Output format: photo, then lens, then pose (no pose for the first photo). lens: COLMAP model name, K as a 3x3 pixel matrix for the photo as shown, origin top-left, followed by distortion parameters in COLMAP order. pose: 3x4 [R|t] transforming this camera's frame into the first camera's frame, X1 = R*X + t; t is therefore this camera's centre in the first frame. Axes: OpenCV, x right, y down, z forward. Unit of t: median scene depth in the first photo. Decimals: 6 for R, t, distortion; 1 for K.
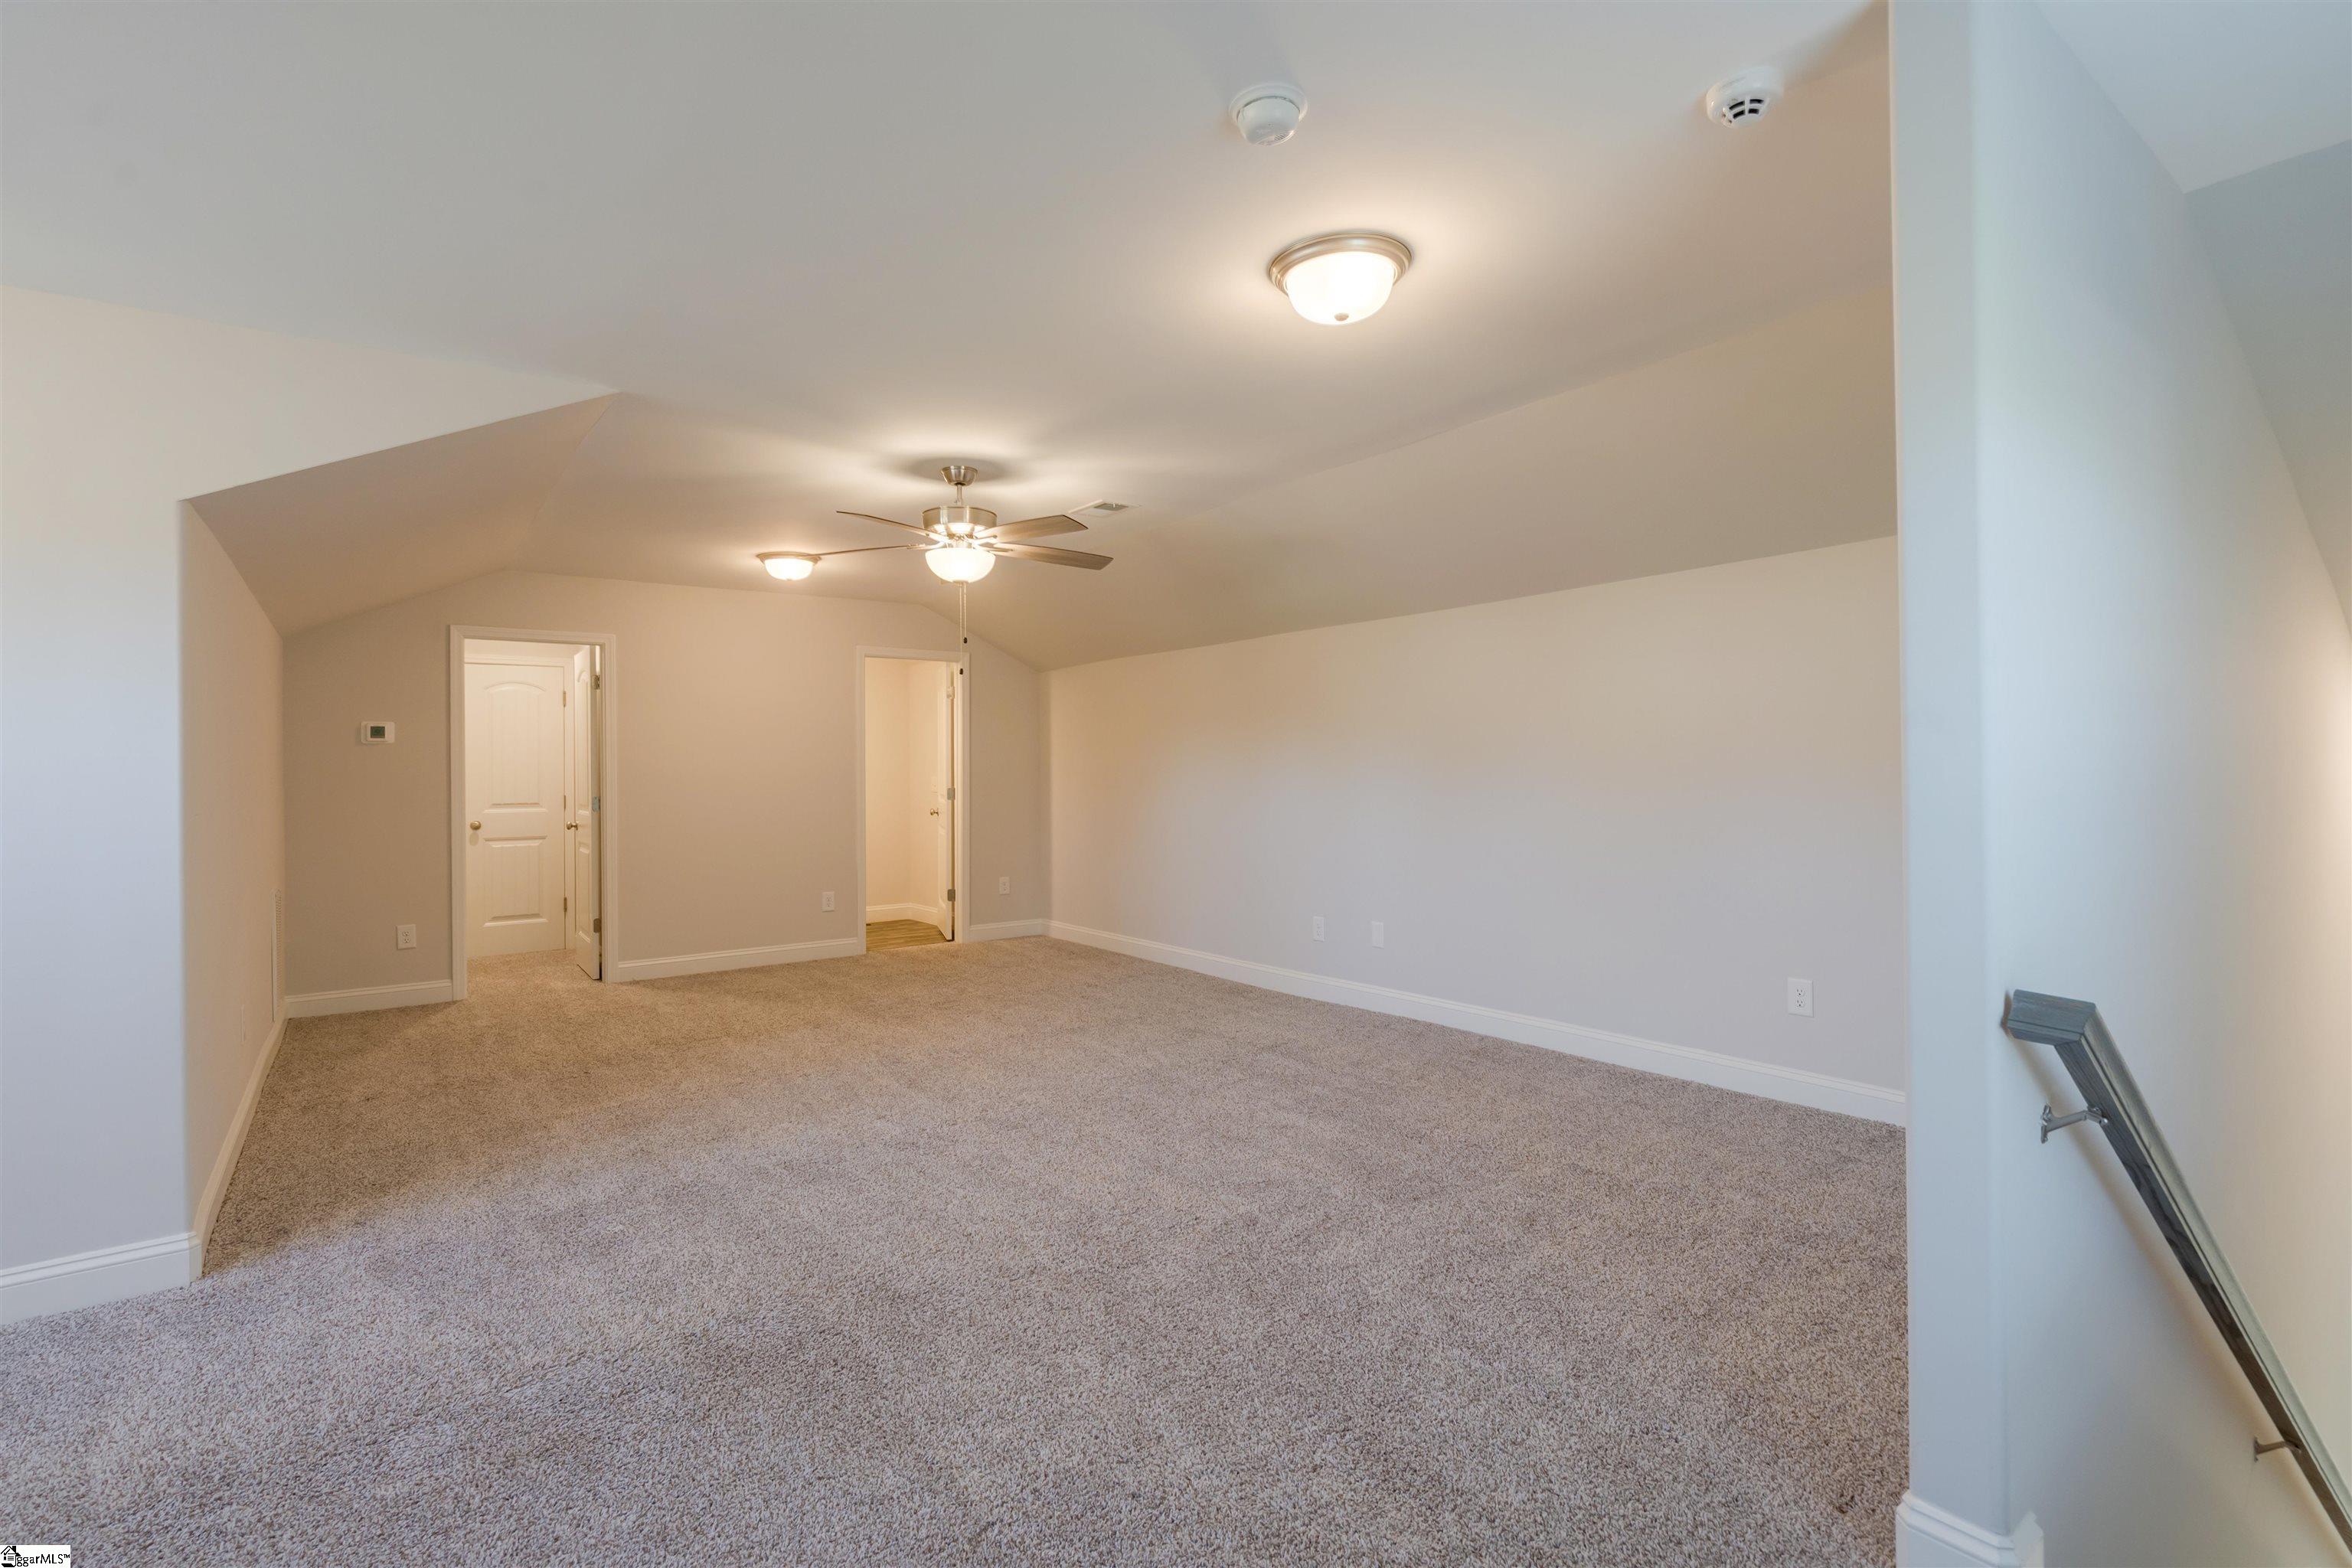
lens RADIAL K [[1079.6, 0, 1180.5], [0, 1079.6, 782.6], [0, 0, 1]] dist [0.000394, 0.000446]
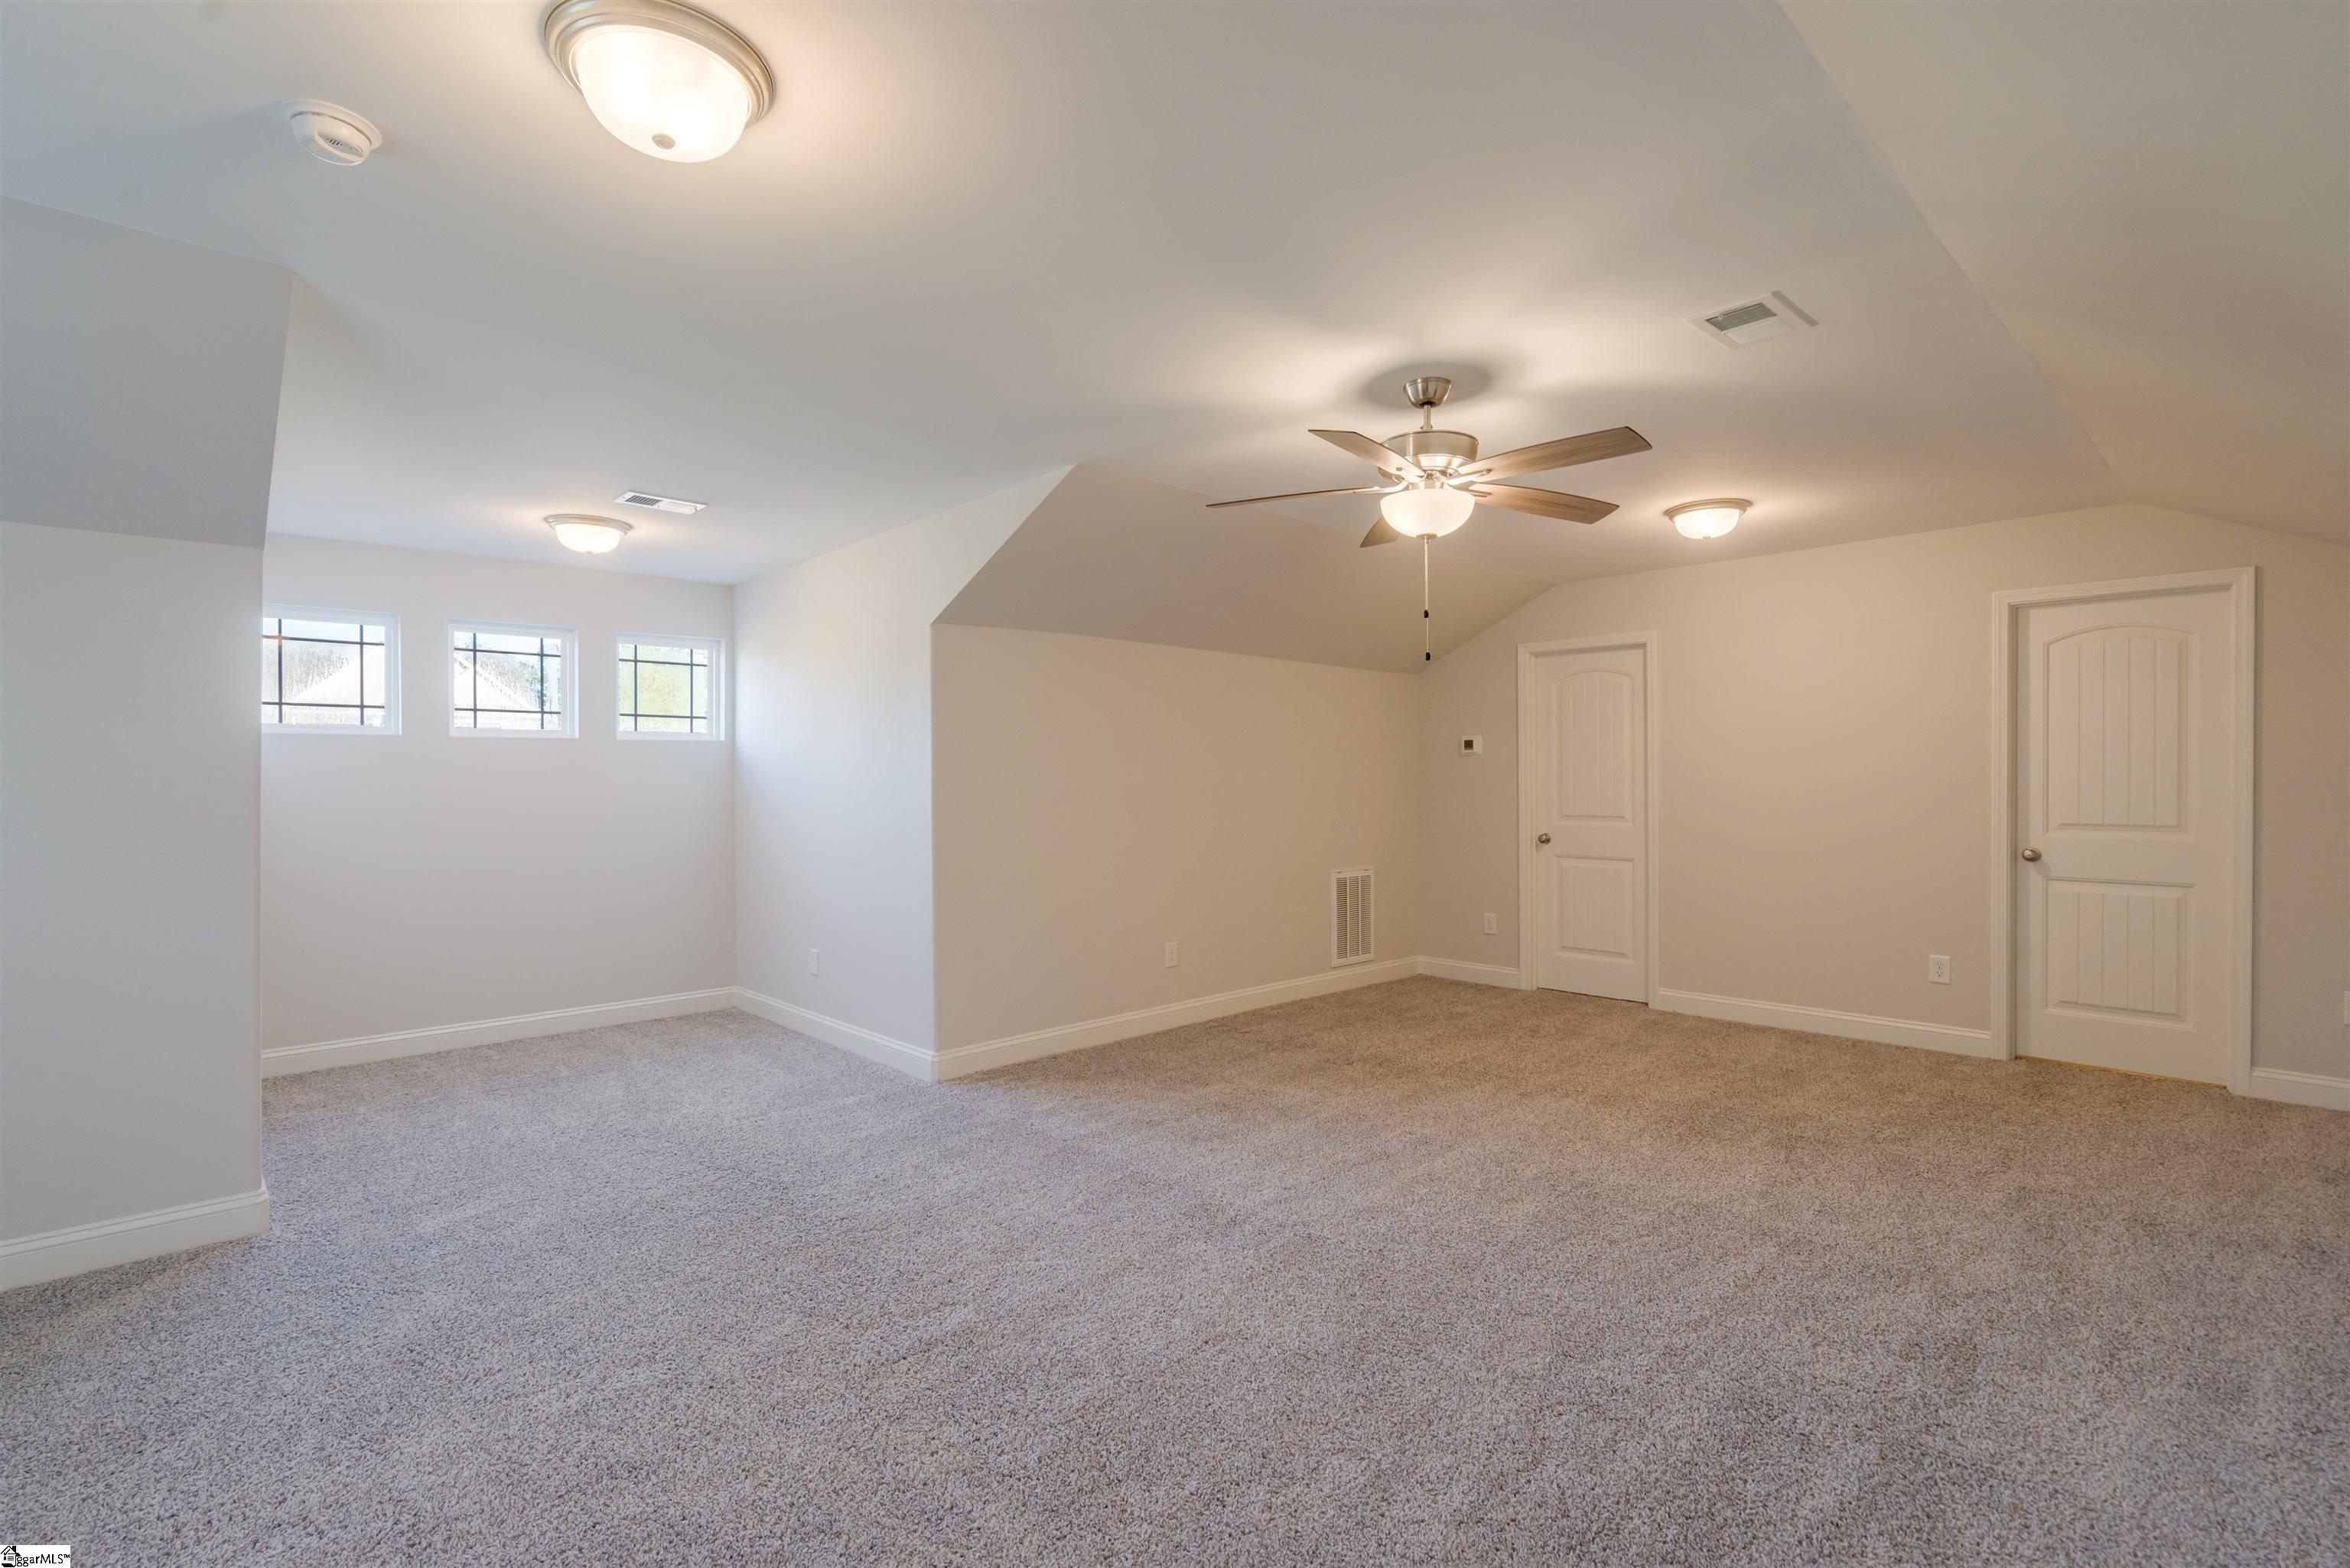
lens RADIAL K [[1078.6, 0, 1177.2], [0, 1078.6, 771.0], [0, 0, 1]] dist [0.000394, 0.000446]
pose [[0.133970, 0.002527, -0.990982, 0.376411], [-0.012986, 0.999915, 0.000794, -0.014974], [0.990900, 0.012763, 0.133991, 0.531810]]
